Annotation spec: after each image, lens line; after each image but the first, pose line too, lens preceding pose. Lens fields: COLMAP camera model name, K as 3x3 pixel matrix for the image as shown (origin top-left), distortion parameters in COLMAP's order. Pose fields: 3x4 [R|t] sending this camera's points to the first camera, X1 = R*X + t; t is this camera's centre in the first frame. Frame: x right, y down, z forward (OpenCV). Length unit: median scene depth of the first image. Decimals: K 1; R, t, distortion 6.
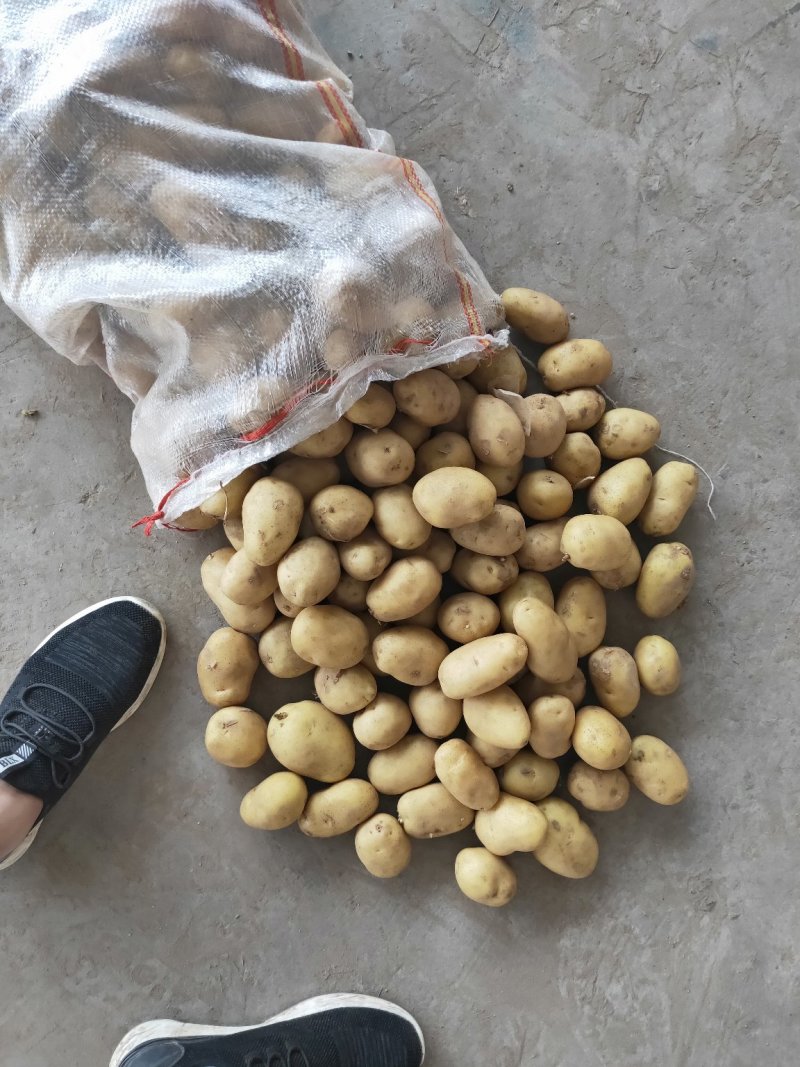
lens RADIAL K [[809.4, 0, 406.2], [0, 809.4, 531.4], [0, 0, 1]] dist [-0.002694, -0.003067]
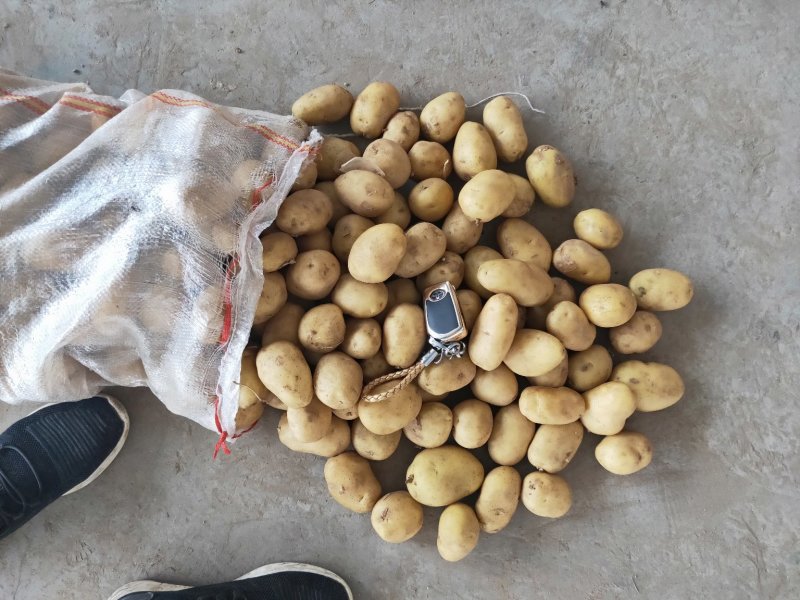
lens RADIAL K [[606.9, 0, 400.0], [0, 606.9, 300.0], [0, 0, 1]] dist [-0.002694, -0.003067]
pose [[0.694596, -0.718901, -0.026780, 0.054267], [0.718108, 0.695098, -0.034057, 0.059819], [0.043098, 0.004424, 0.999061, 0.080539]]
